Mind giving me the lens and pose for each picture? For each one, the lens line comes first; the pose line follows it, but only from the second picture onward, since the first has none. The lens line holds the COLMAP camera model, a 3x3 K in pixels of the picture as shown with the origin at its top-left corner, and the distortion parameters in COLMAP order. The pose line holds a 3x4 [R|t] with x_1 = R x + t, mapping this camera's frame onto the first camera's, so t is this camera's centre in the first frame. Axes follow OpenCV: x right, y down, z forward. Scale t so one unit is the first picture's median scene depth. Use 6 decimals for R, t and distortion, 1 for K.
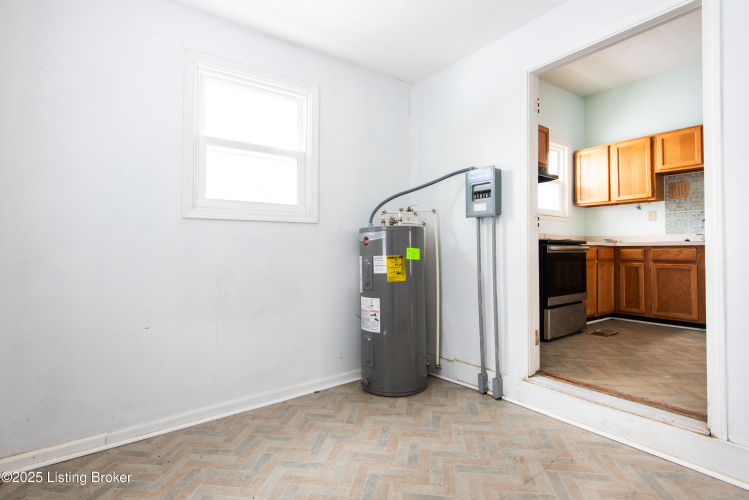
lens RADIAL K [[373.9, 0, 374.4], [0, 373.9, 242.2], [0, 0, 1]] dist [0.005095, -0.001622]
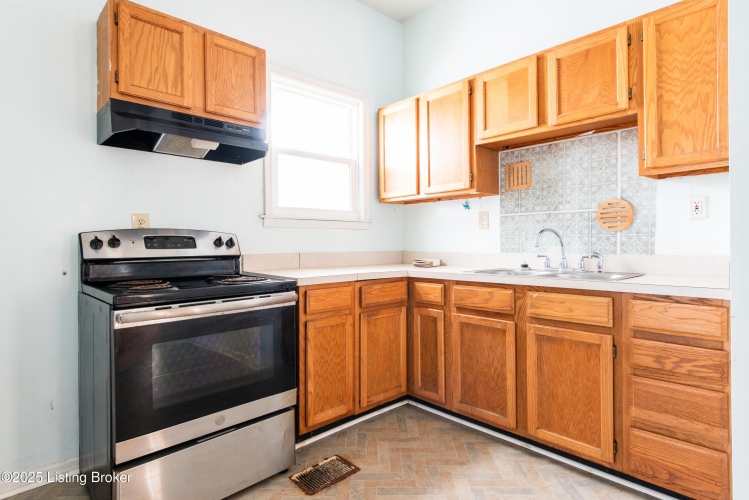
lens RADIAL K [[406.7, 0, 372.4], [0, 406.7, 250.2], [0, 0, 1]] dist [-0.038473, -0.001517]
pose [[0.991289, -0.010028, 0.131326, 0.517420], [0.005753, 0.999442, 0.032897, -0.048788], [-0.131583, -0.031854, 0.990793, 0.420527]]
